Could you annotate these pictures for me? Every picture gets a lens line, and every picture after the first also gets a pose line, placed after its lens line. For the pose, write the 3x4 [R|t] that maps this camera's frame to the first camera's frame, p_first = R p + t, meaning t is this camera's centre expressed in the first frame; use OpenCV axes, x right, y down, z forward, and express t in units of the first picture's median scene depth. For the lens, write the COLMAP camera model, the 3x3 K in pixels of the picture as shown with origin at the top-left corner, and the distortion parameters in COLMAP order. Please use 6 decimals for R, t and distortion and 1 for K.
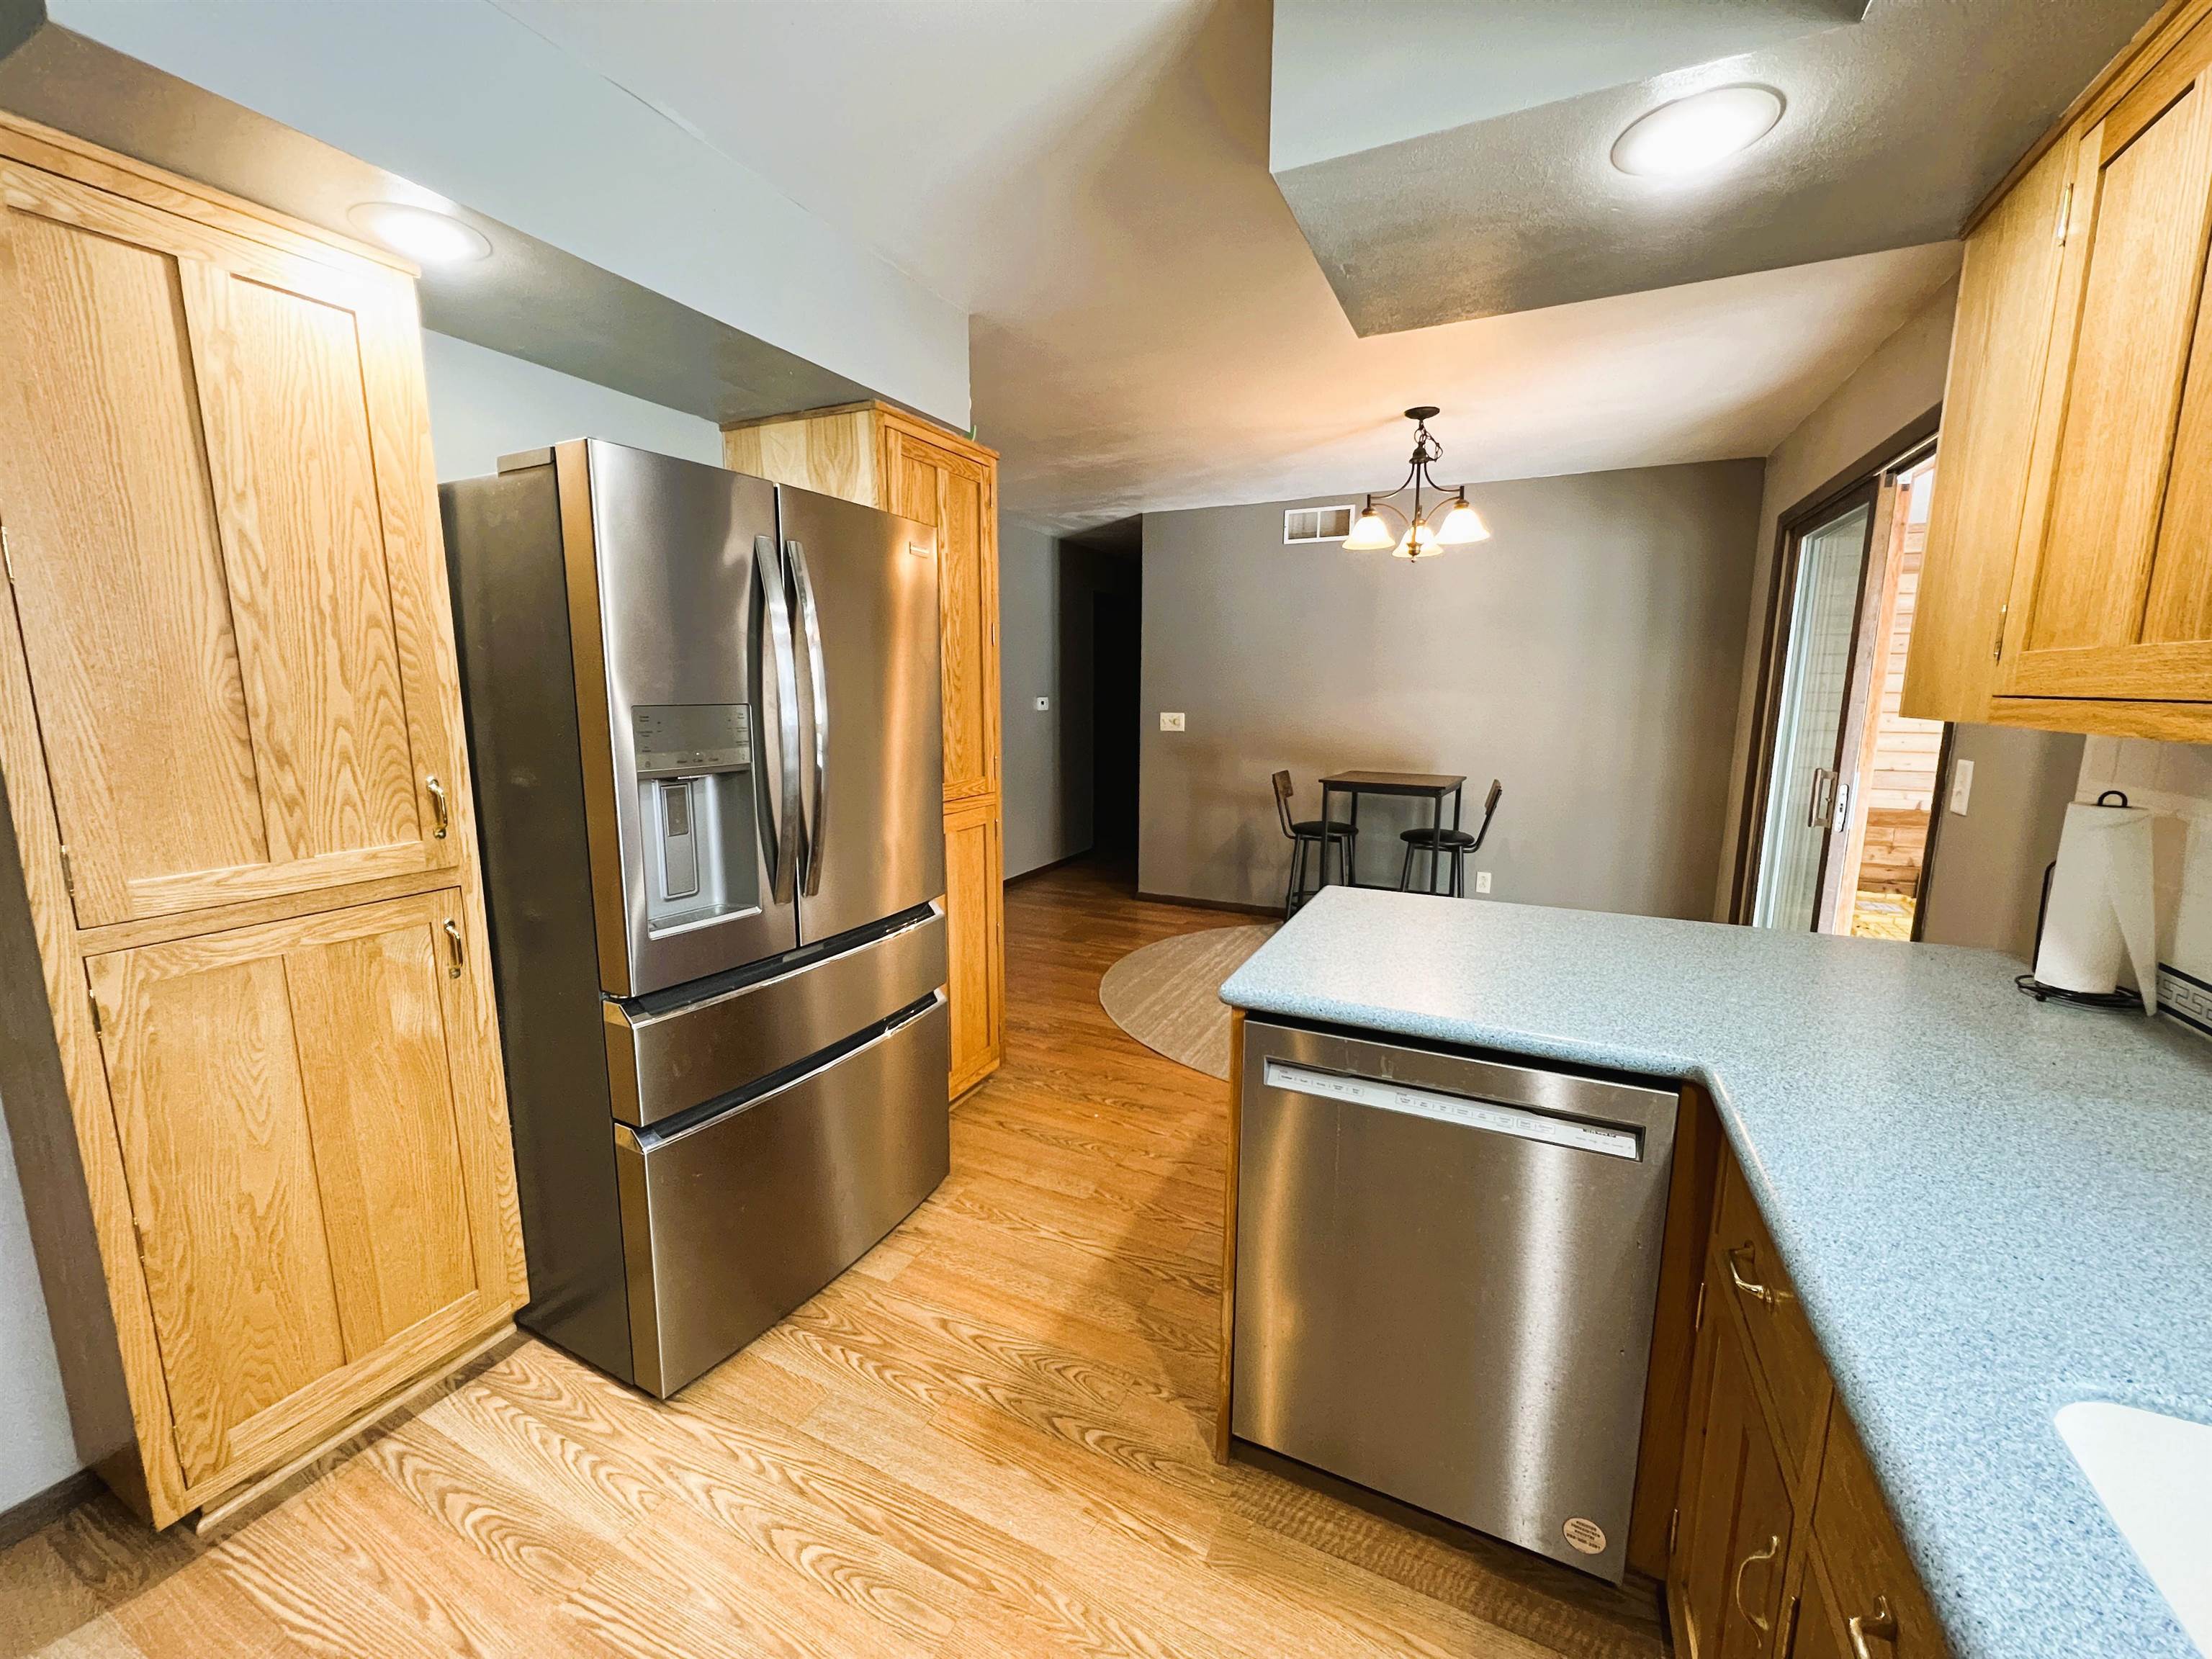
lens RADIAL K [[880.0, 0, 1106.1], [0, 880.0, 821.4], [0, 0, 1]] dist [-0.010404, 0.000929]
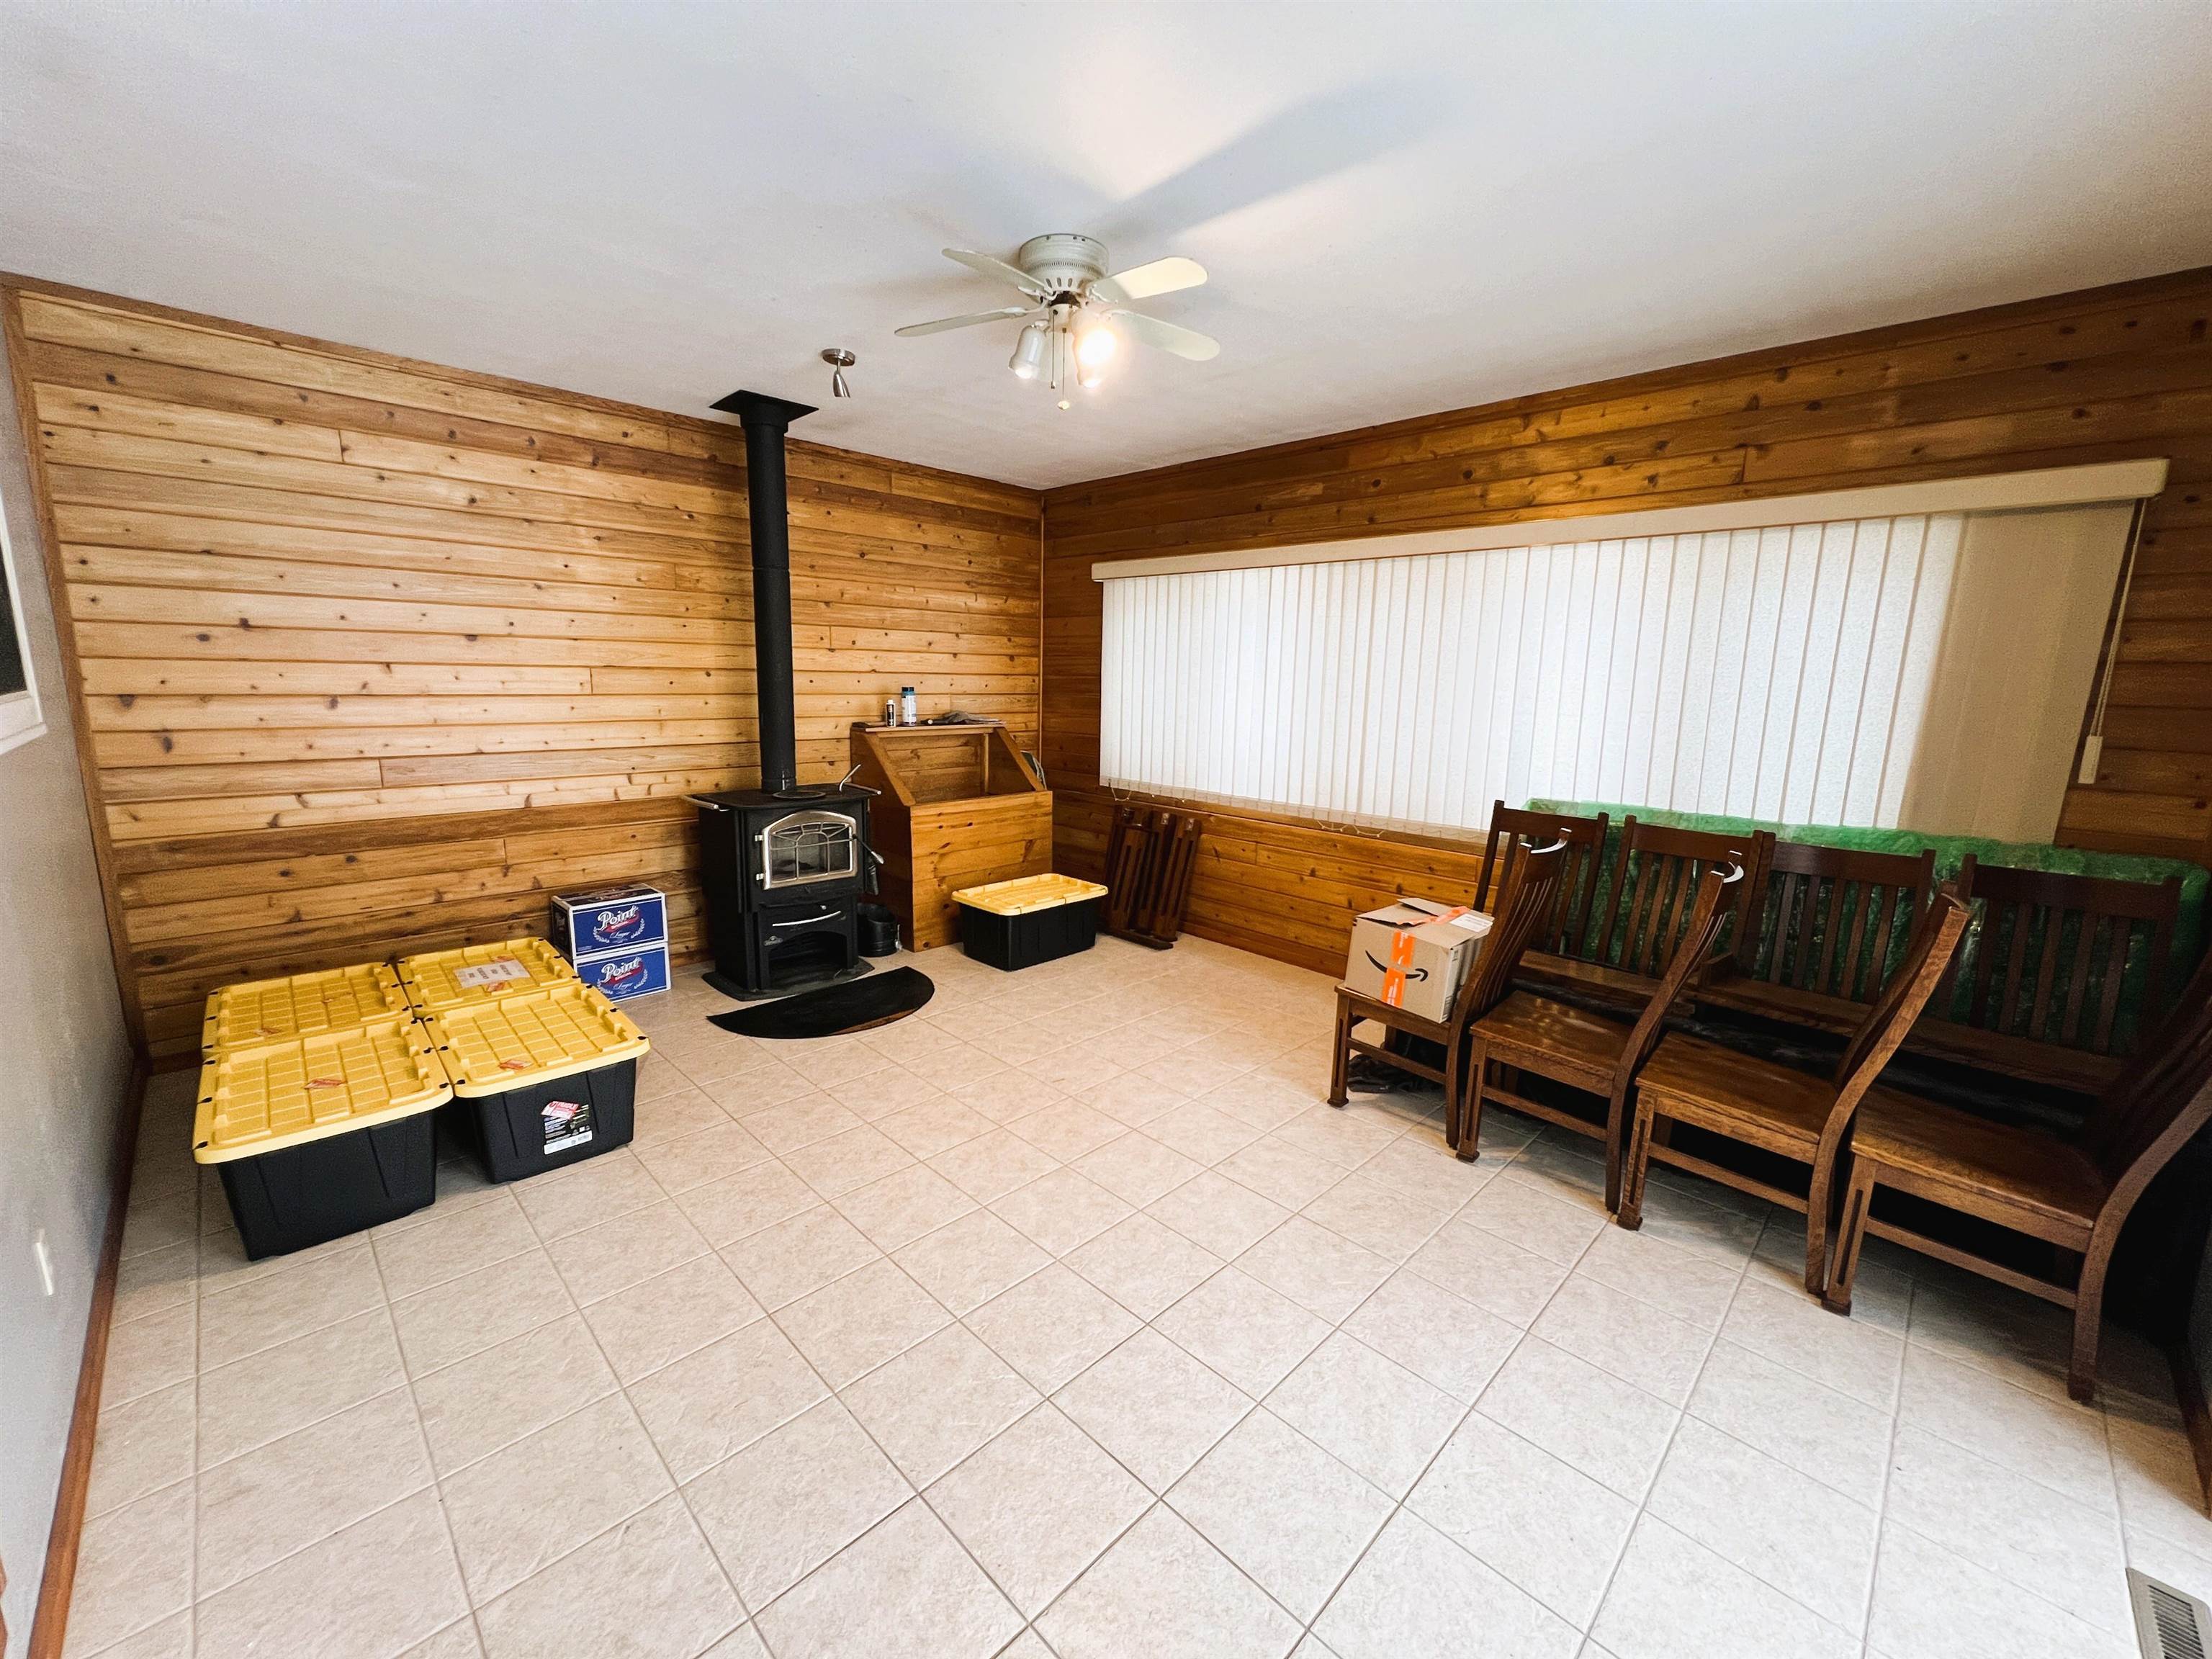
lens RADIAL K [[880.0, 0, 1092.5], [0, 880.0, 819.9], [0, 0, 1]] dist [-0.010404, 0.000929]
pose [[0.342229, -0.153379, 0.927013, 0.624874], [0.124880, 0.985259, 0.116914, -0.040836], [-0.931281, 0.075754, 0.356339, 0.484202]]
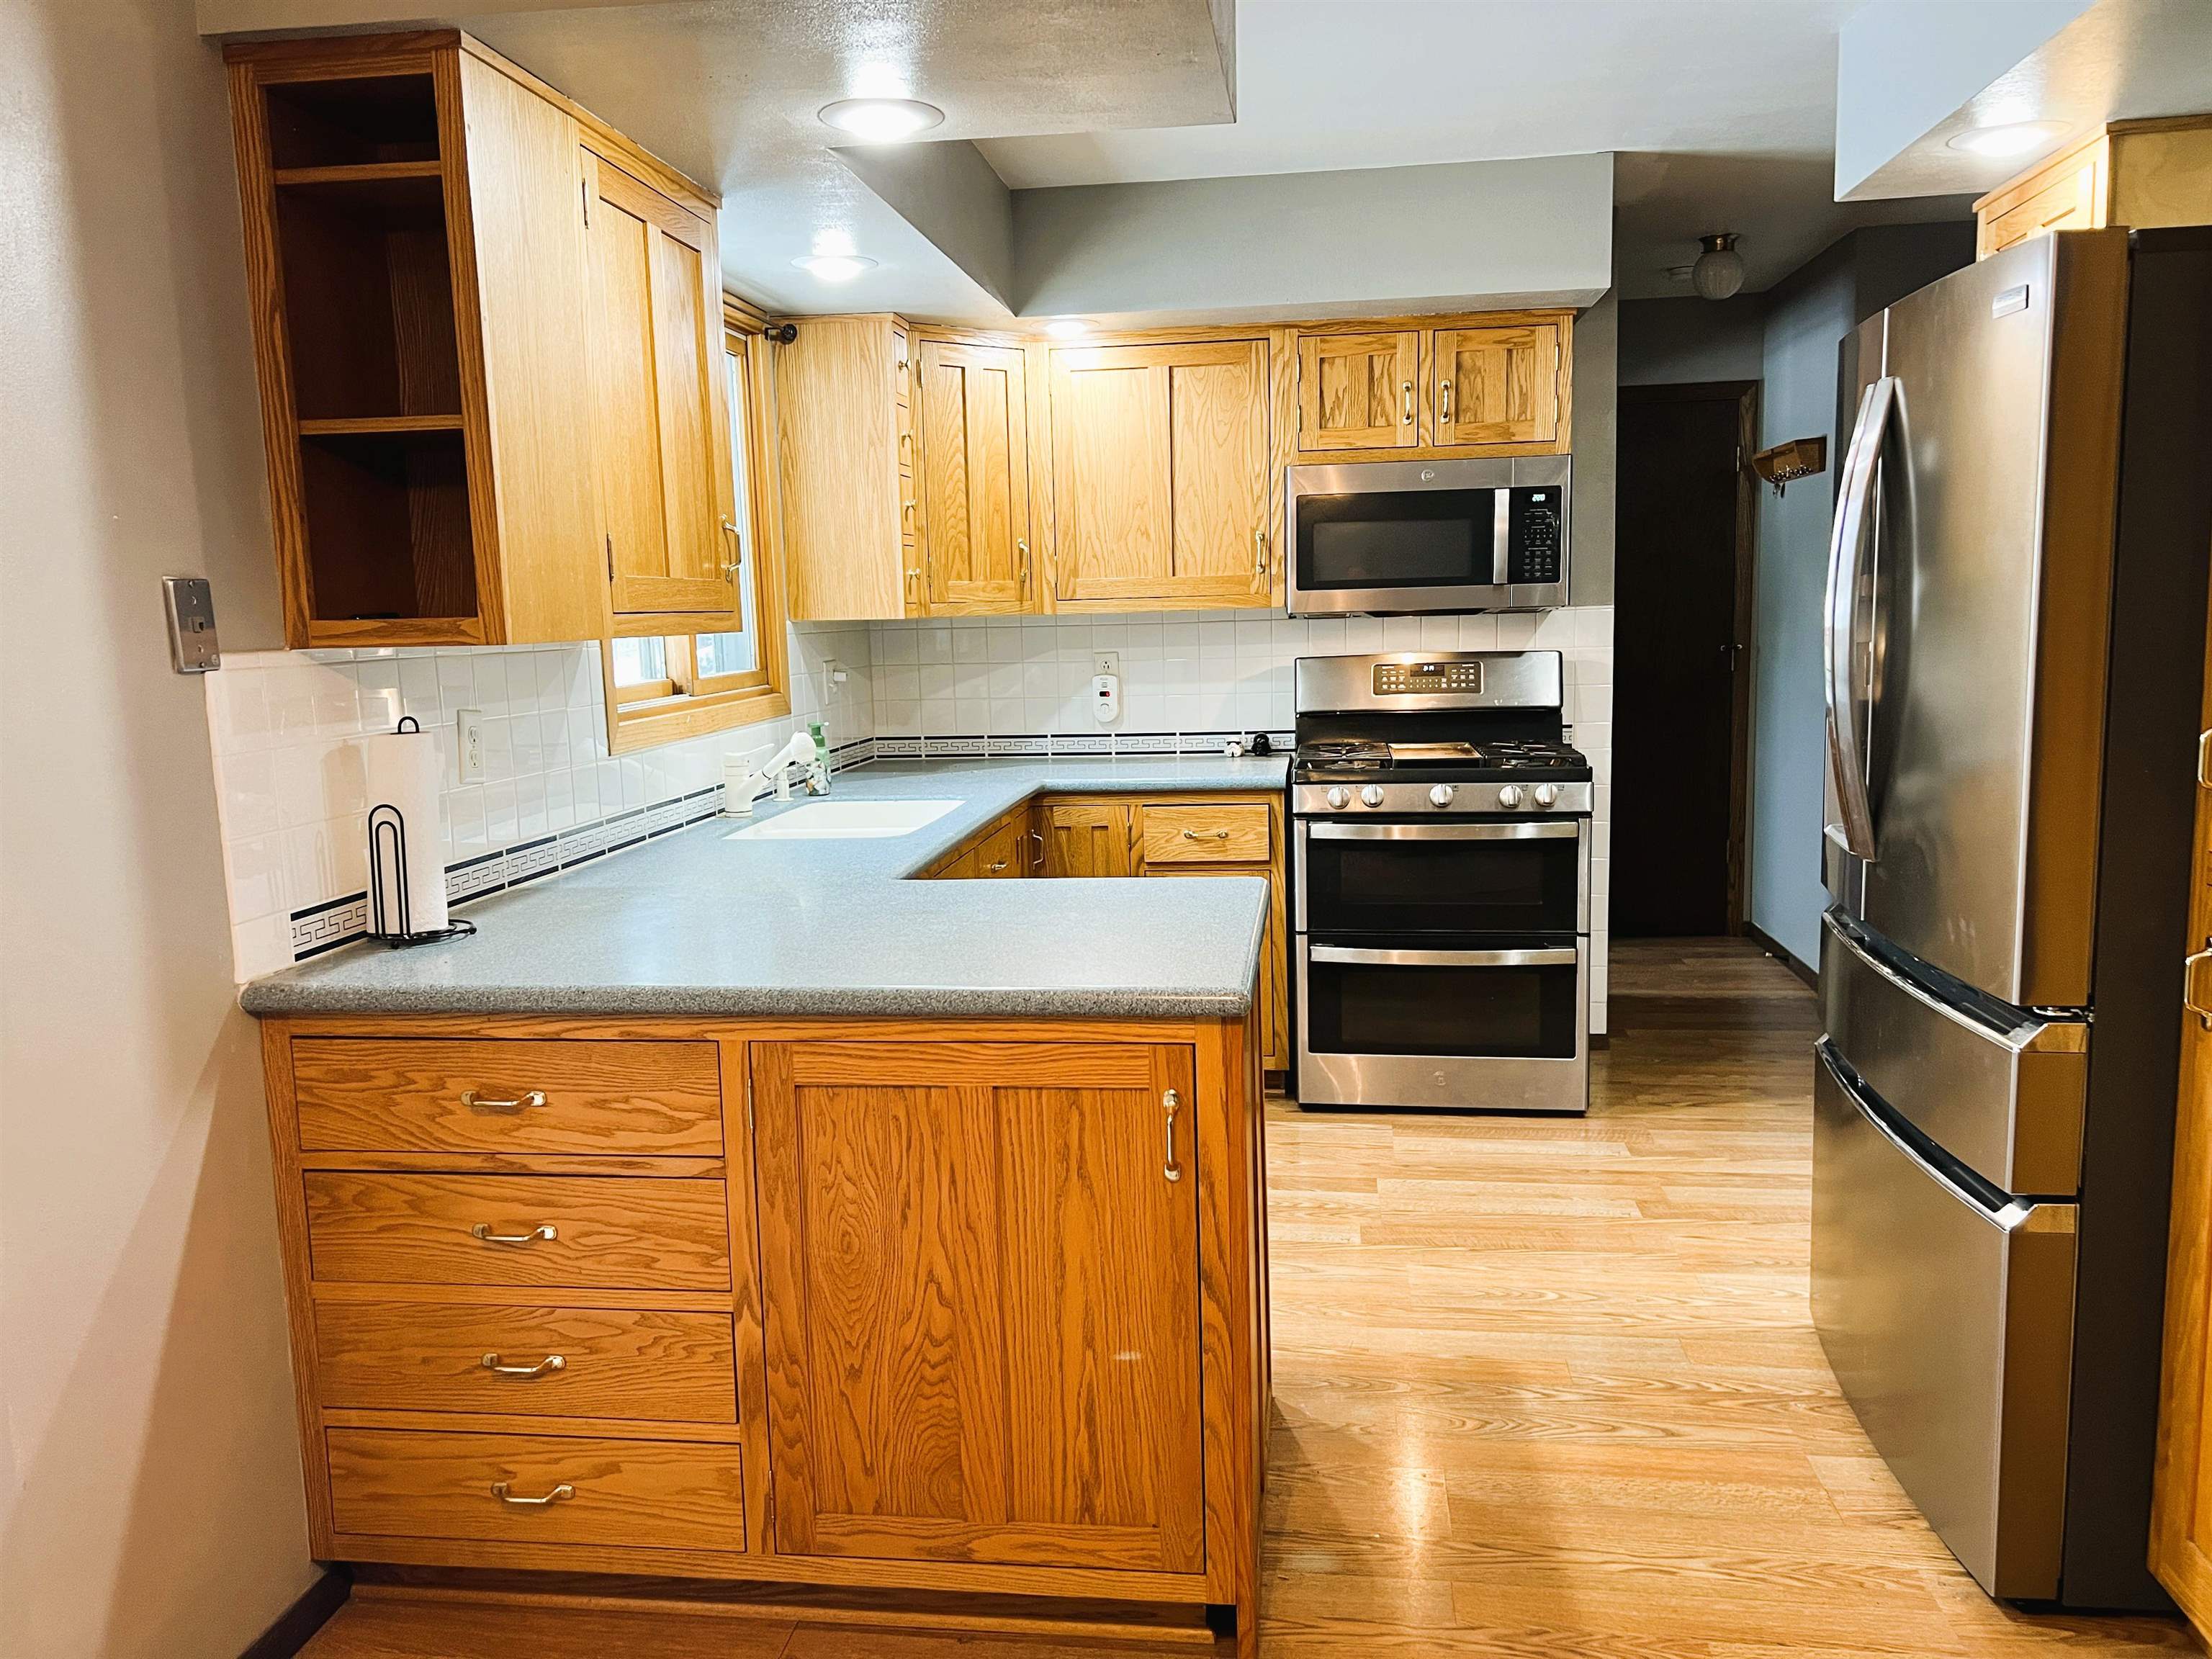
lens RADIAL K [[1661.9, 0, 1099.8], [0, 1661.9, 836.9], [0, 0, 1]] dist [0.065053, -0.072577]
pose [[-0.951126, 0.065043, -0.301874, 0.314031], [-0.022863, 0.960050, 0.278892, -0.140559], [0.307954, 0.272163, -0.911642, 0.936806]]
